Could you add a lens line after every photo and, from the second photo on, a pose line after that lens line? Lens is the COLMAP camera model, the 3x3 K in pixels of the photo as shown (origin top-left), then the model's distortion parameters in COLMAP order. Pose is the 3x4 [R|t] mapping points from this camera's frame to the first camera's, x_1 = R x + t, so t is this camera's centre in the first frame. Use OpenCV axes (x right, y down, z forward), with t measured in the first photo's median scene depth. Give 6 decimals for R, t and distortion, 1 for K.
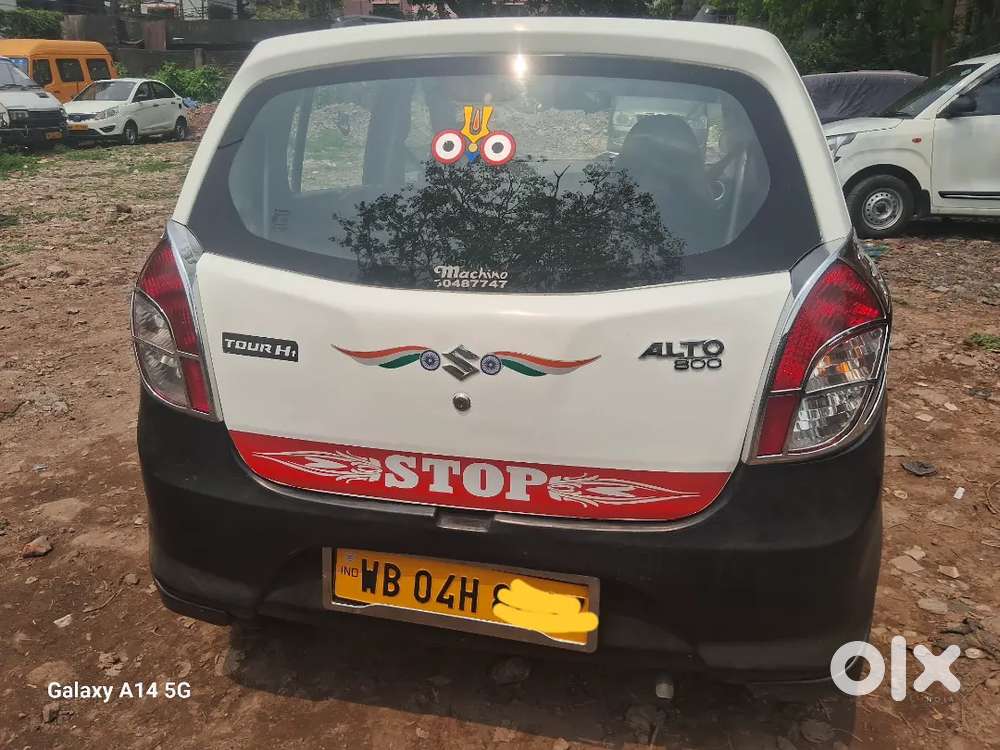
lens RADIAL K [[807.2, 0, 498.5], [0, 807.2, 347.7], [0, 0, 1]] dist [0.034490, -0.116389]
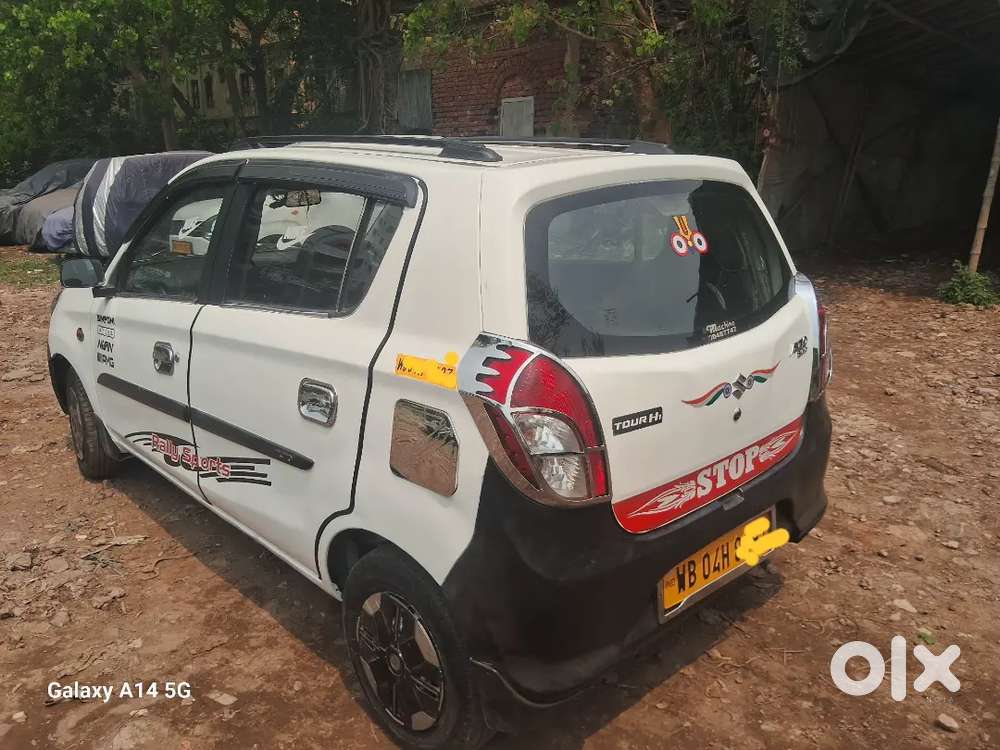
lens RADIAL K [[787.5, 0, 500.0], [0, 787.5, 375.0], [0, 0, 1]] dist [0.027512, -0.091283]
pose [[0.570561, -0.218482, 0.791660, -1.867993], [0.276449, 0.958803, 0.065369, -0.281153], [-0.773328, 0.181557, 0.607455, 0.611767]]
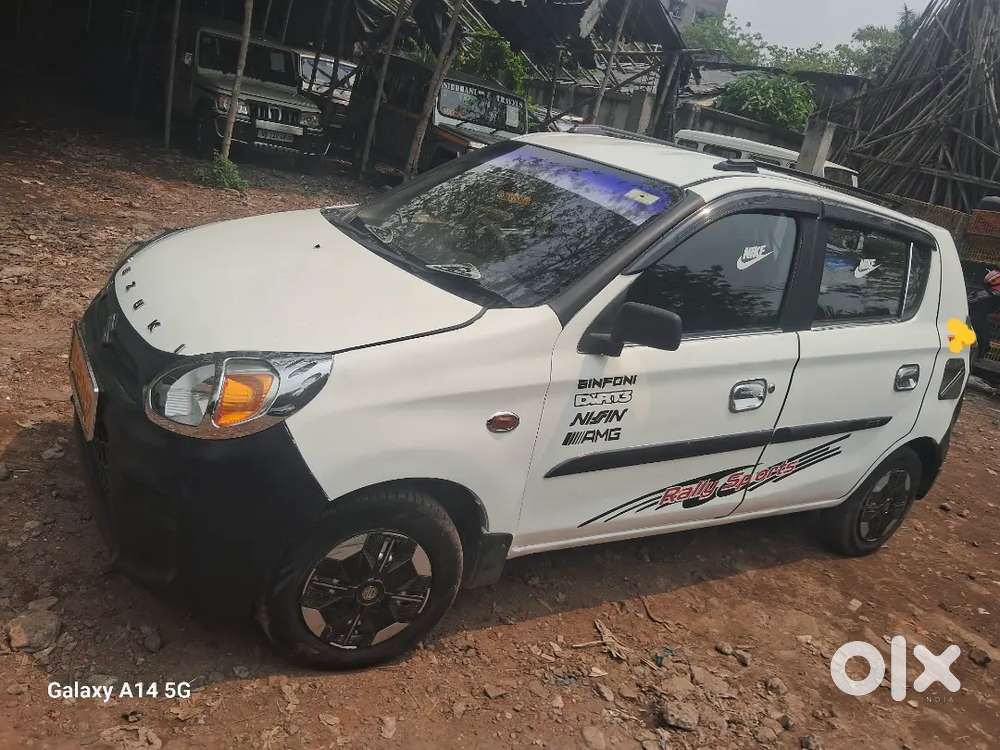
lens RADIAL K [[787.5, 0, 500.0], [0, 787.5, 375.0], [0, 0, 1]] dist [0.027512, -0.091283]
pose [[-0.679335, -0.364225, 0.637059, -1.486674], [0.033322, 0.851924, 0.522603, -1.837182], [-0.733071, 0.376251, -0.566606, 4.919227]]
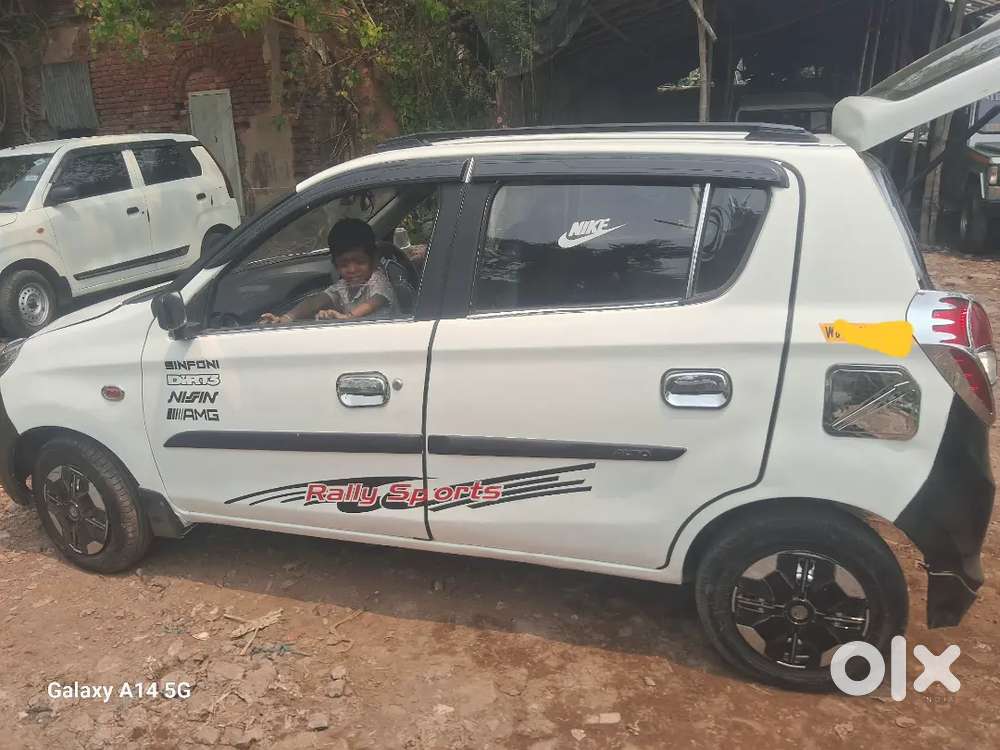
lens RADIAL K [[780.3, 0, 504.2], [0, 780.3, 368.9], [0, 0, 1]] dist [0.040469, -0.097787]
pose [[0.117131, -0.283616, 0.951758, -2.484915], [0.374126, 0.900352, 0.222254, -0.856215], [-0.919951, 0.330044, 0.211567, 2.128647]]
